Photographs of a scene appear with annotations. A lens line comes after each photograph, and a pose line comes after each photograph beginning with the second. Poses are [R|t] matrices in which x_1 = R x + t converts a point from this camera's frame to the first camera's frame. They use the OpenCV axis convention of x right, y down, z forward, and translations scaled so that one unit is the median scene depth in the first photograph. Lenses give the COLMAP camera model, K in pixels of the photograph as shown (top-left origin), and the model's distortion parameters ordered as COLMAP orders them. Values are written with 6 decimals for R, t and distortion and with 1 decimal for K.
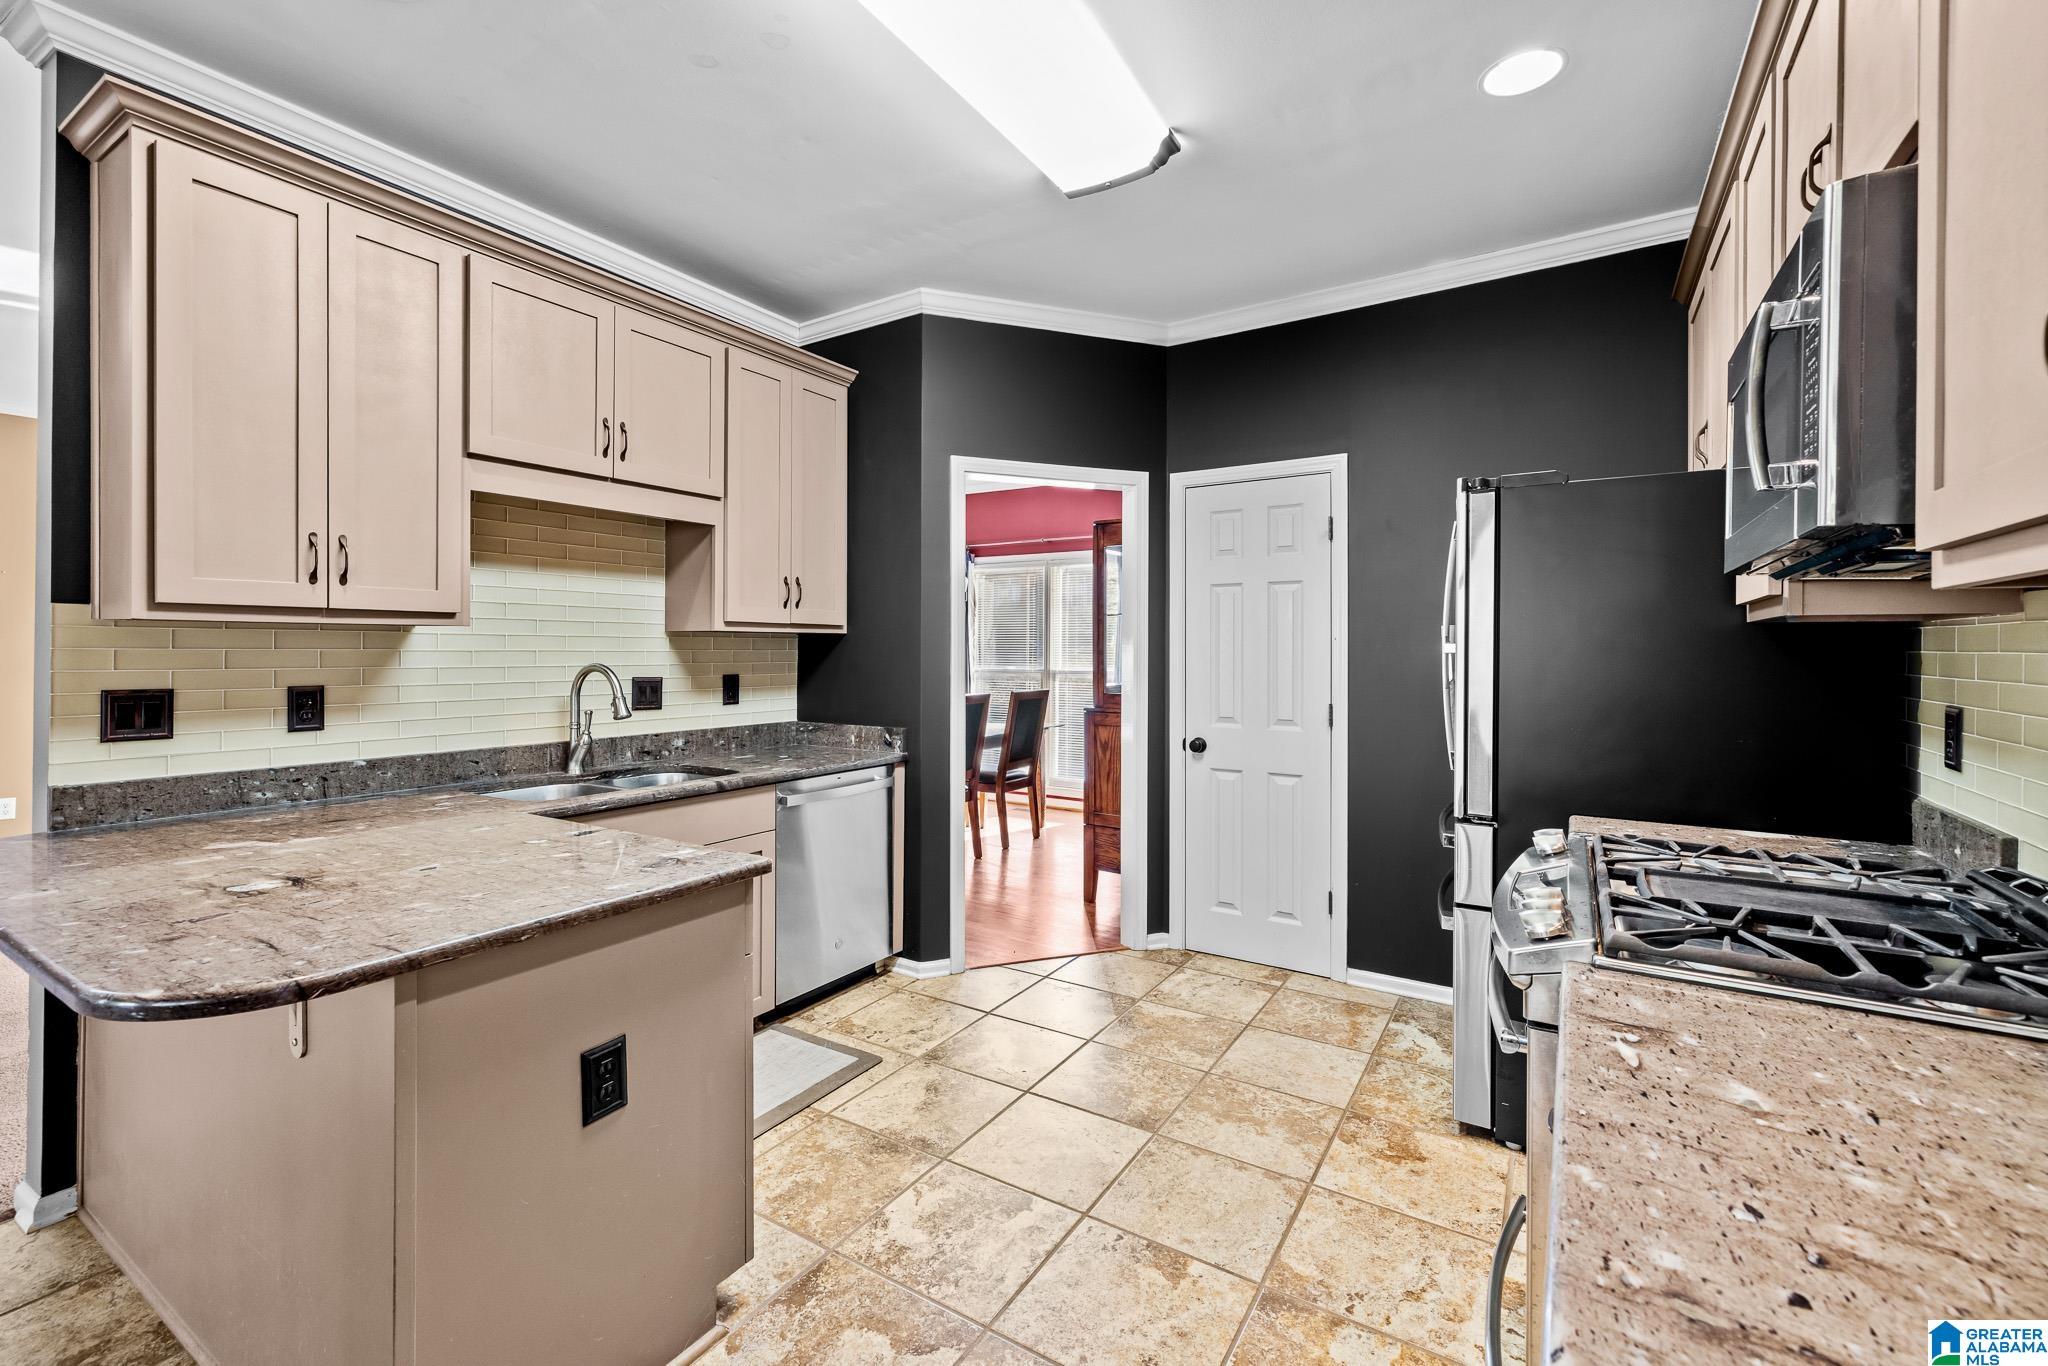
lens RADIAL K [[870.0, 0, 1004.6], [0, 870.0, 657.6], [0, 0, 1]] dist [0.002386, 0.001715]
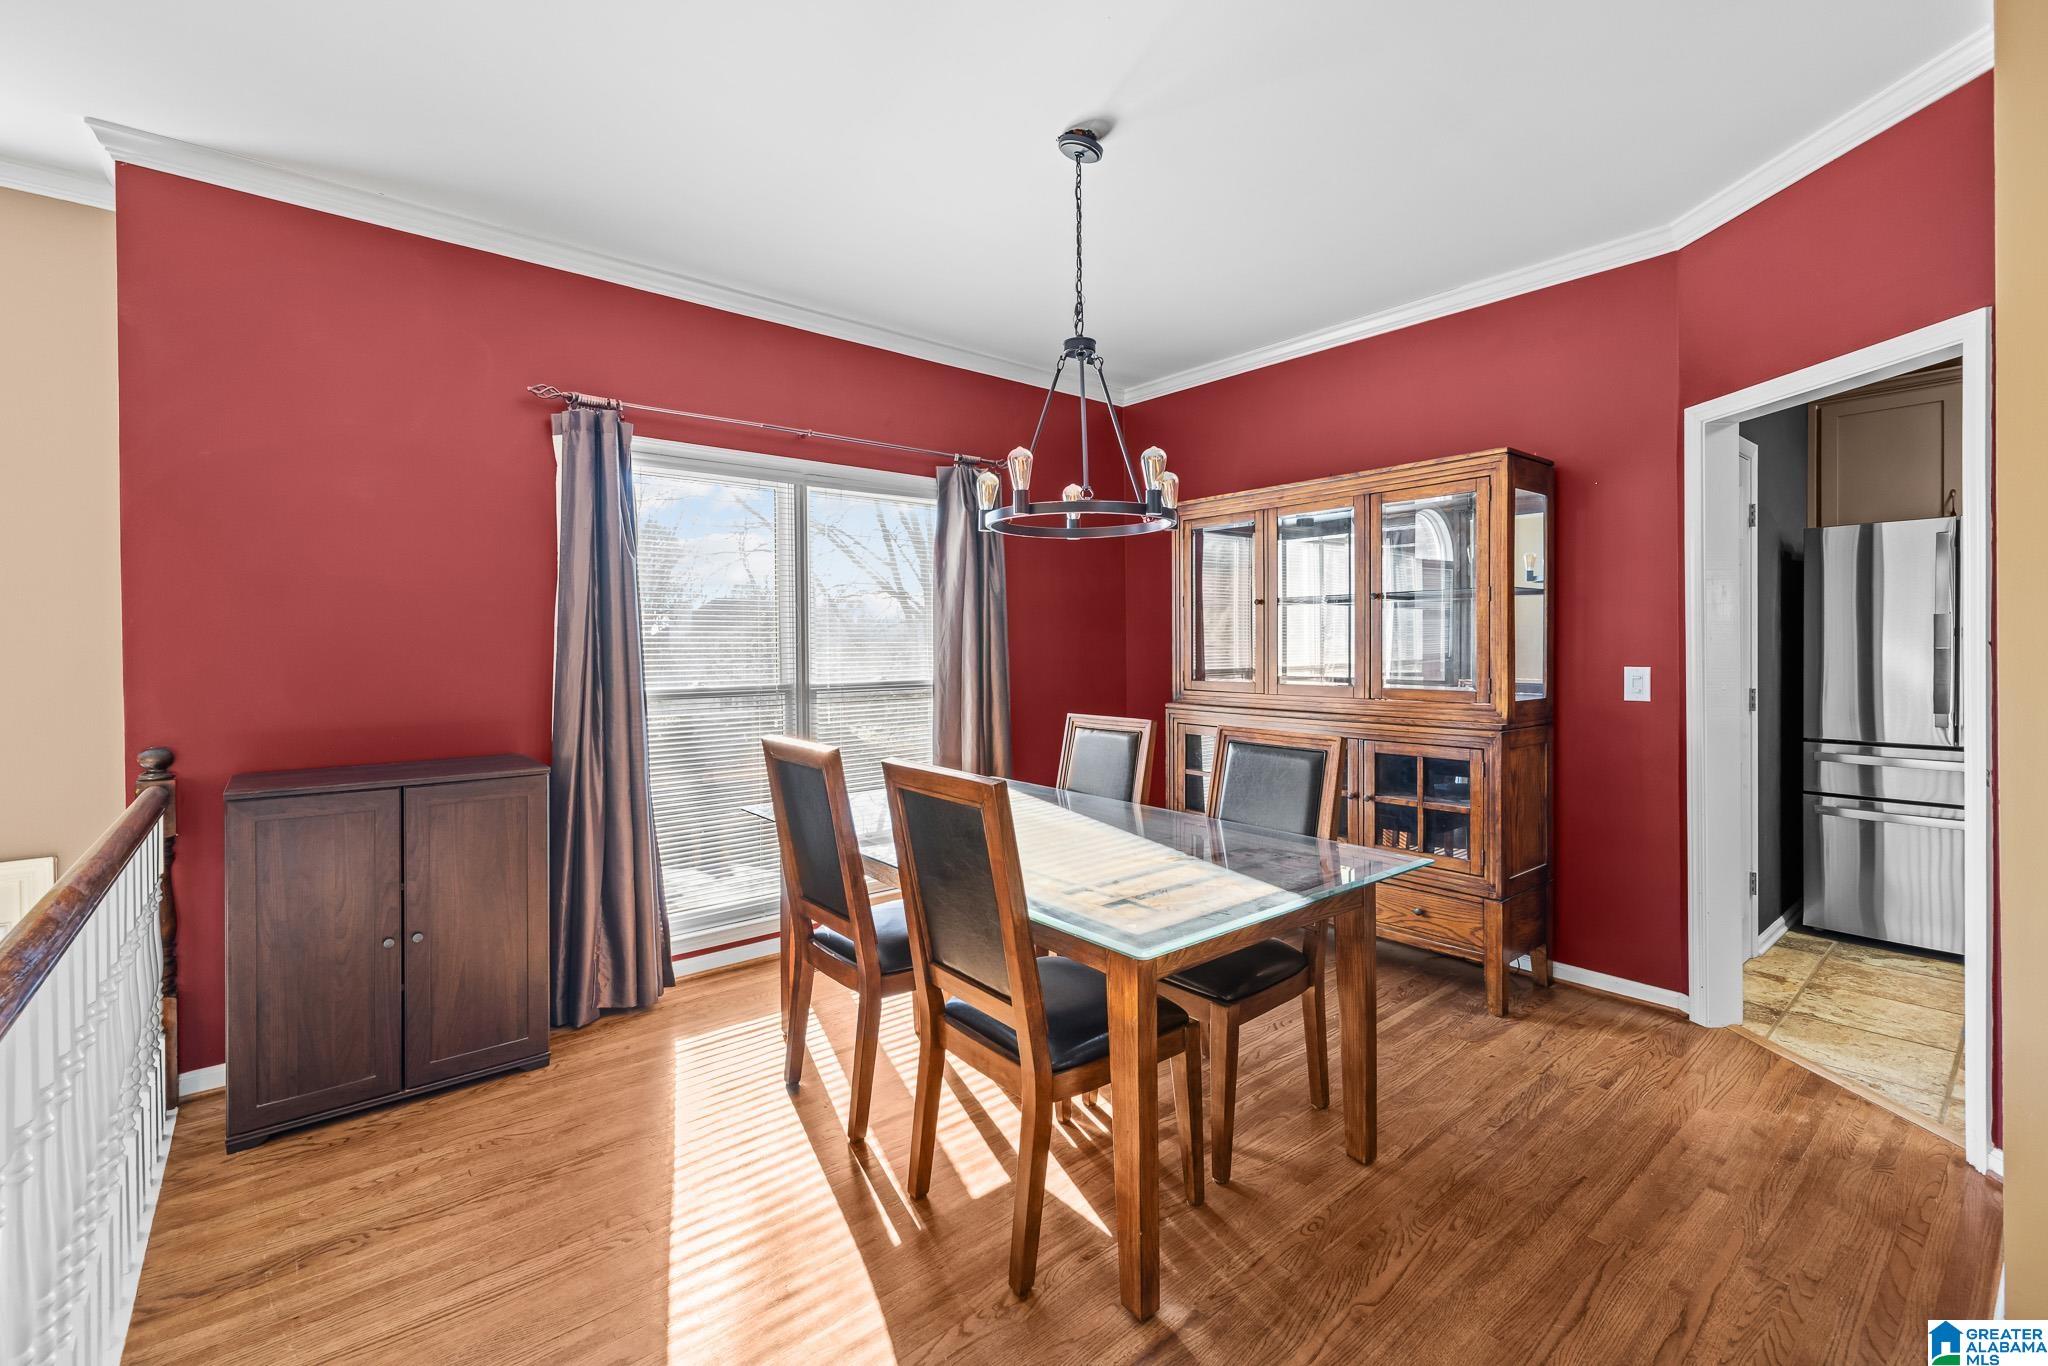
lens RADIAL K [[870.0, 0, 1019.9], [0, 870.0, 654.3], [0, 0, 1]] dist [0.002386, 0.001715]
pose [[0.300894, -0.015081, 0.953538, -0.989022], [0.021040, 0.999737, 0.009172, -0.015724], [-0.953425, 0.017302, 0.301132, 1.746419]]
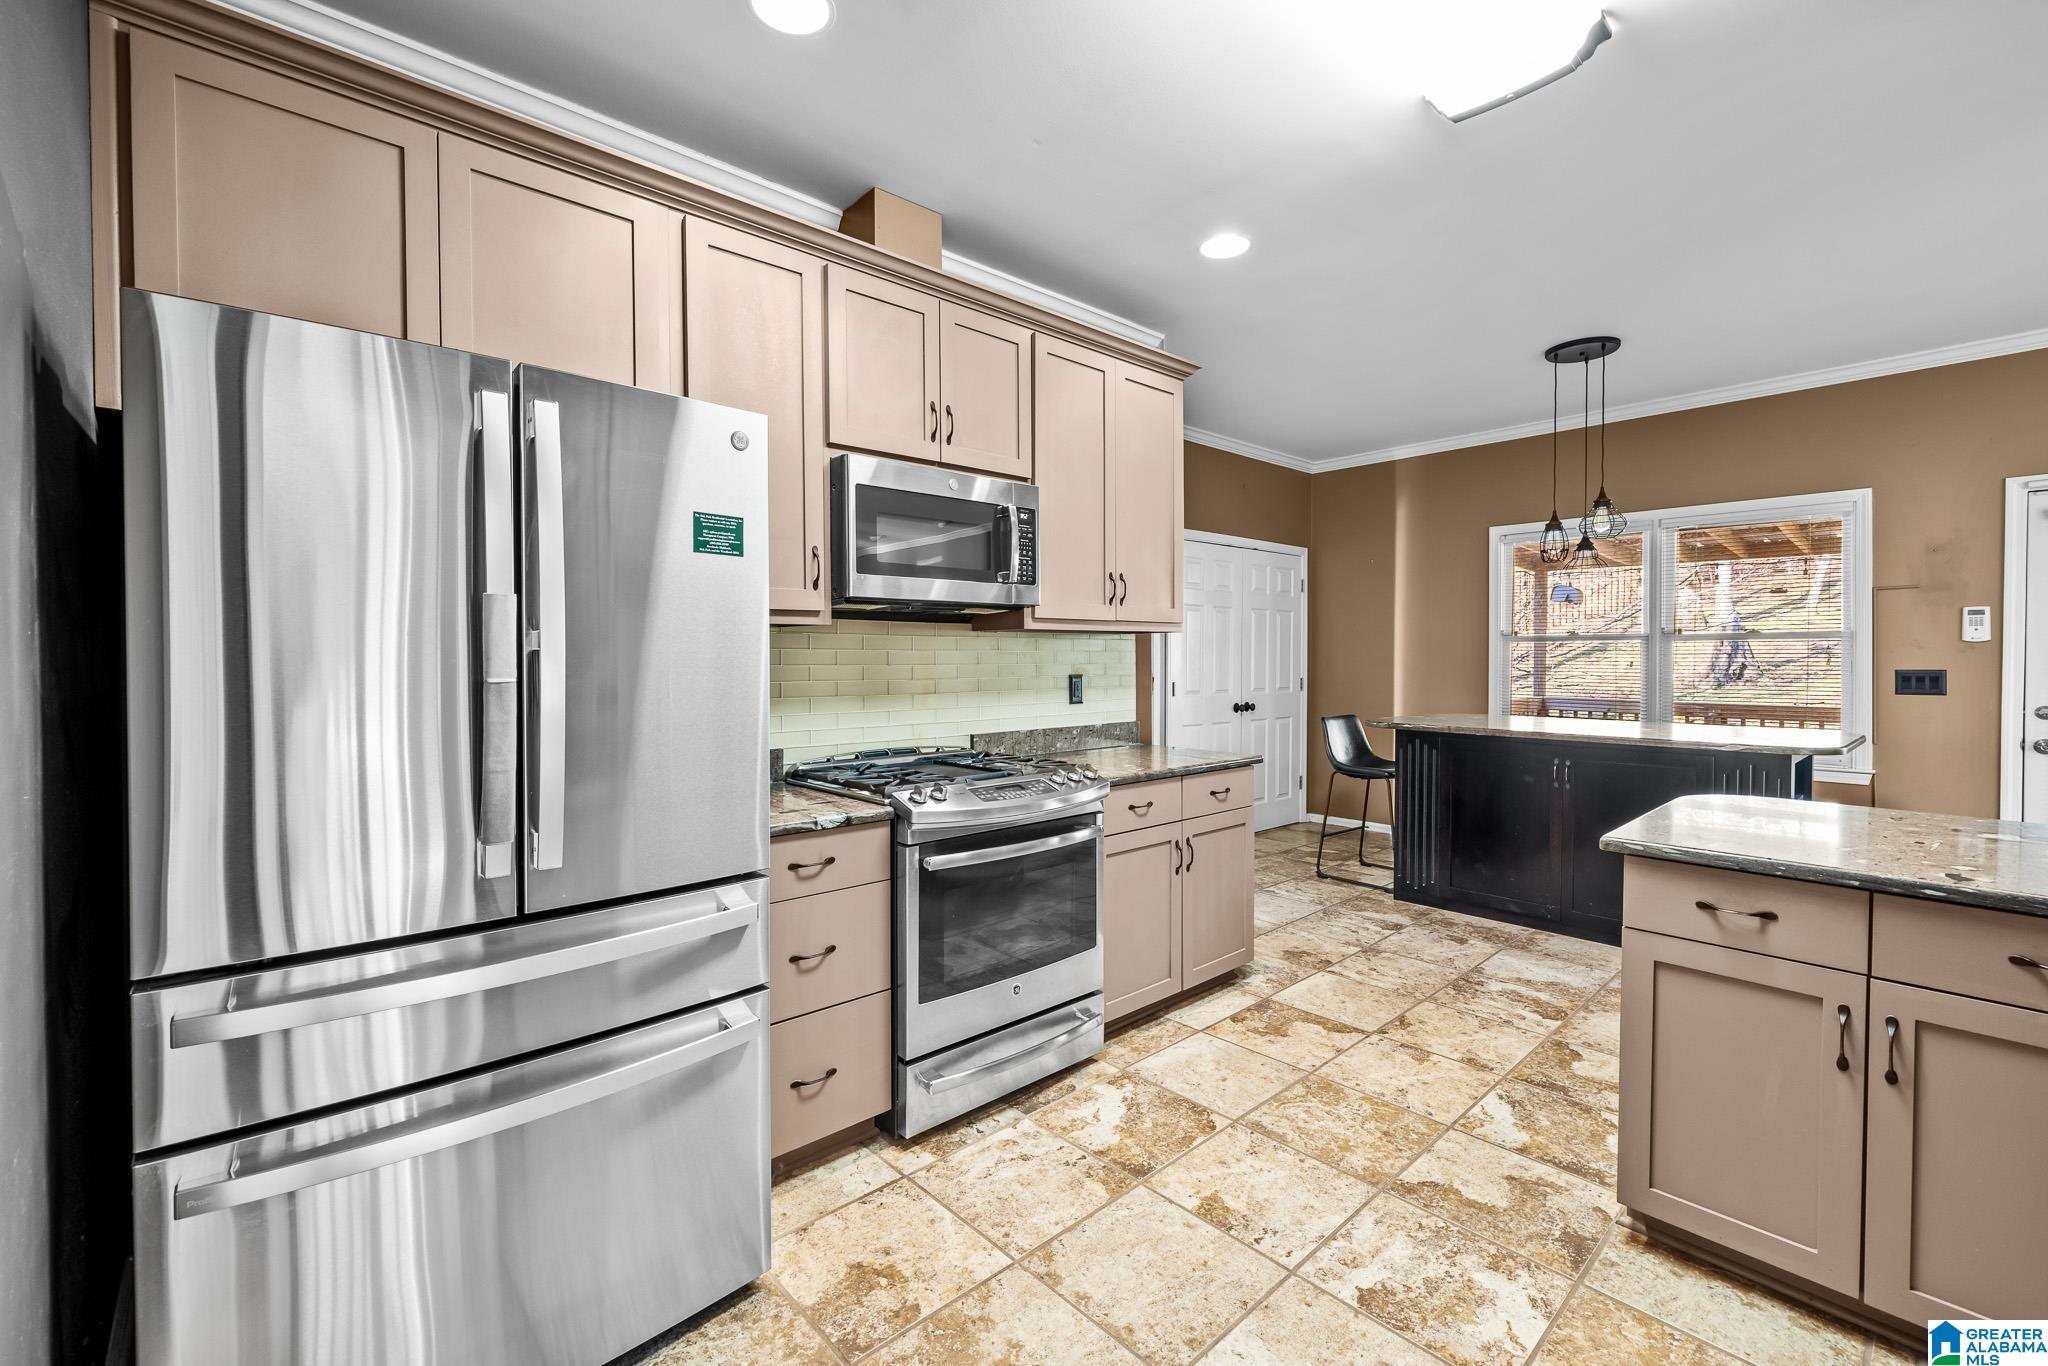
lens RADIAL K [[870.0, 0, 1009.5], [0, 870.0, 670.8], [0, 0, 1]] dist [0.002386, 0.001715]
pose [[-0.964744, -0.007740, 0.263077, 0.095503], [0.000359, 0.999528, 0.030725, -0.007473], [-0.263191, 0.029736, -0.964285, 1.291126]]
